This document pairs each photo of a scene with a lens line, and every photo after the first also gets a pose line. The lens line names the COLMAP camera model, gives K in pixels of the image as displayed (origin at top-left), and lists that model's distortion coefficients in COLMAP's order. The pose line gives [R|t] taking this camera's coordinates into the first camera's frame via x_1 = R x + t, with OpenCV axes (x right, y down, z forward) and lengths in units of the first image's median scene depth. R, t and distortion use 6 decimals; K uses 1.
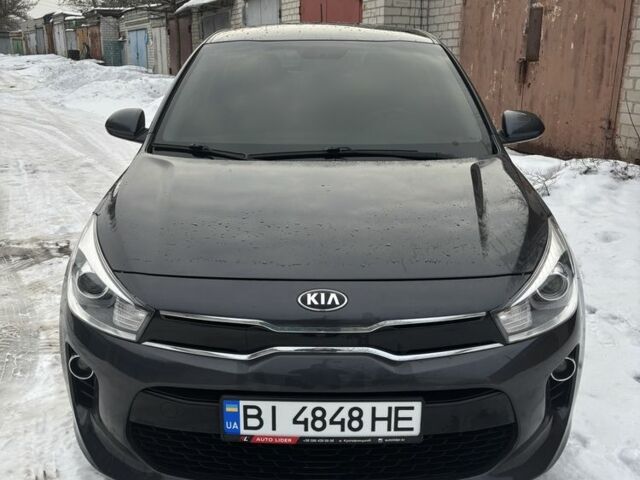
lens RADIAL K [[645.5, 0, 320.0], [0, 645.5, 240.0], [0, 0, 1]] dist [0.079987, -0.000156]
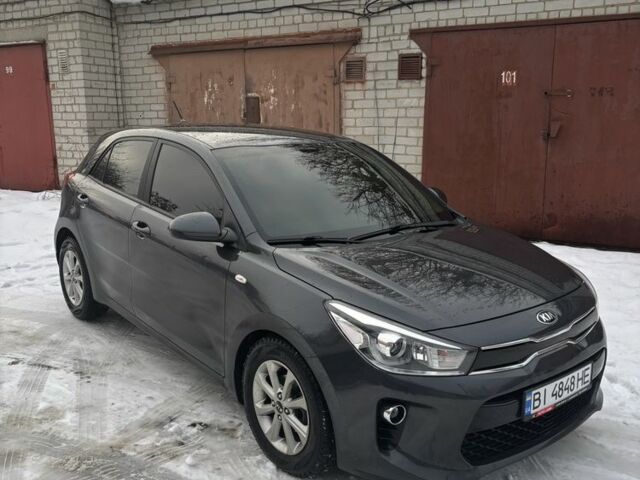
lens RADIAL K [[670.3, 0, 320.0], [0, 670.3, 240.0], [0, 0, 1]] dist [-0.014338, -0.001090]
pose [[0.763038, -0.126357, 0.633882, -1.423824], [0.183840, 0.982627, -0.025423, -0.152484], [-0.619658, 0.135932, 0.773012, 0.035928]]
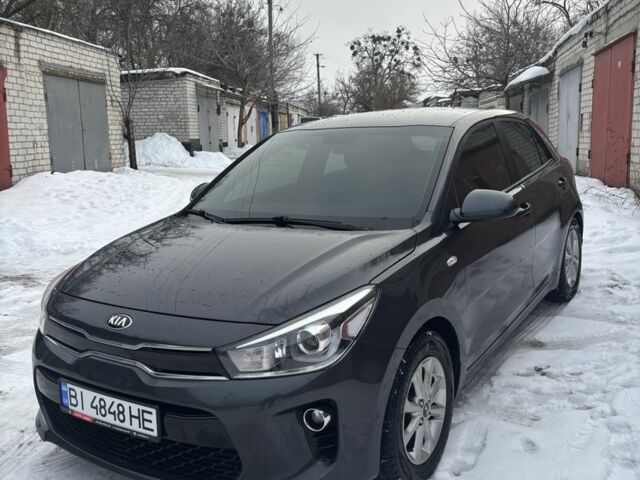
lens RADIAL K [[707.1, 0, 320.0], [0, 707.1, 240.0], [0, 0, 1]] dist [-0.000515, -0.373846]
pose [[0.835467, 0.057662, -0.546507, 1.126204], [-0.123775, 0.988671, -0.084905, -0.002144], [0.535420, 0.138580, 0.833139, -0.024452]]
